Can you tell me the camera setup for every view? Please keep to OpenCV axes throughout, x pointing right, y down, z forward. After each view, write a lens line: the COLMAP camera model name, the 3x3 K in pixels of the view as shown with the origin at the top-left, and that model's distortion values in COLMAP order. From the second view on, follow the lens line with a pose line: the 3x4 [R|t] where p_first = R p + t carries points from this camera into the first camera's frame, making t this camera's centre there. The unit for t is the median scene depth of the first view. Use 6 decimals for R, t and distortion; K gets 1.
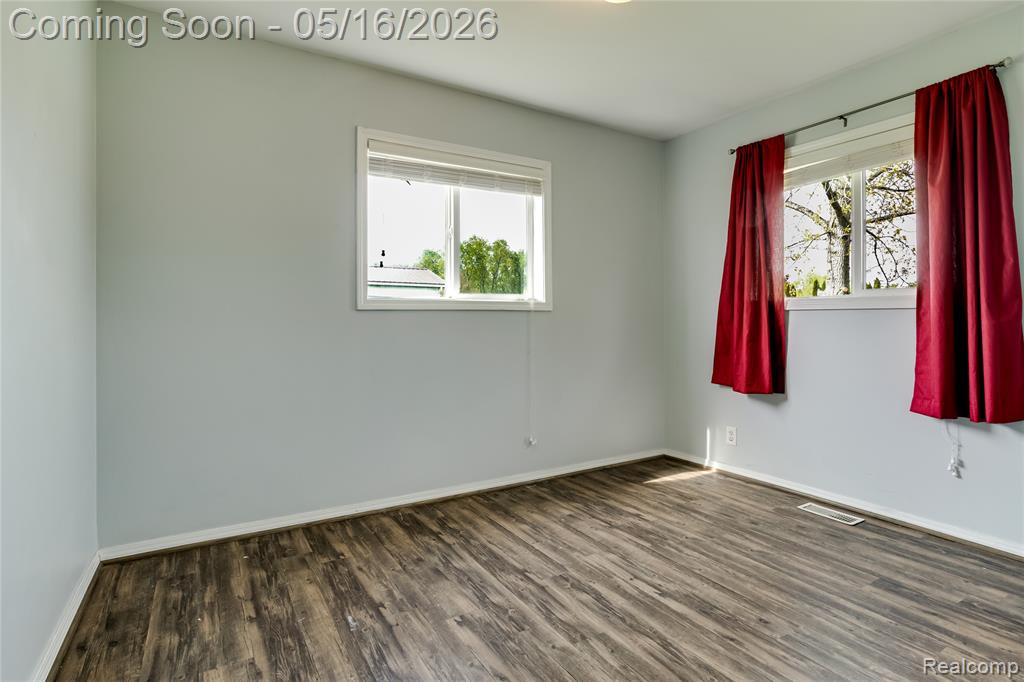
lens RADIAL K [[505.4, 0, 506.1], [0, 505.4, 320.9], [0, 0, 1]] dist [-0.040889, 0.021363]
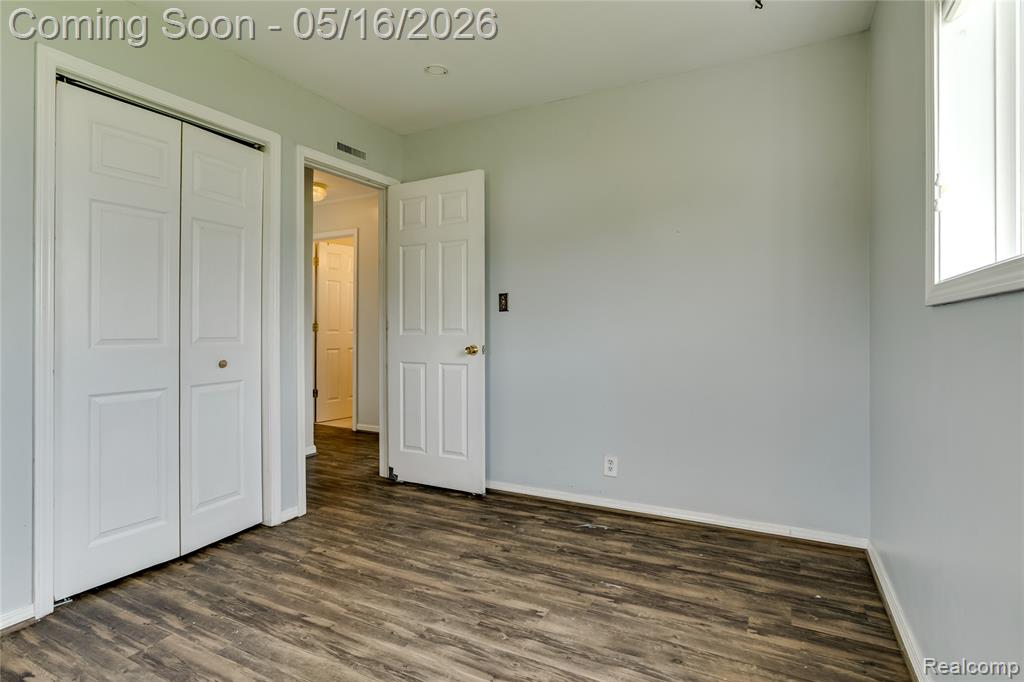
lens RADIAL K [[505.4, 0, 506.1], [0, 505.4, 320.9], [0, 0, 1]] dist [-0.040889, 0.021363]
pose [[-0.852947, -0.000547, -0.521997, 0.513448], [0.006852, 0.999902, -0.012245, -0.006199], [0.521952, -0.014021, -0.852859, 1.861932]]
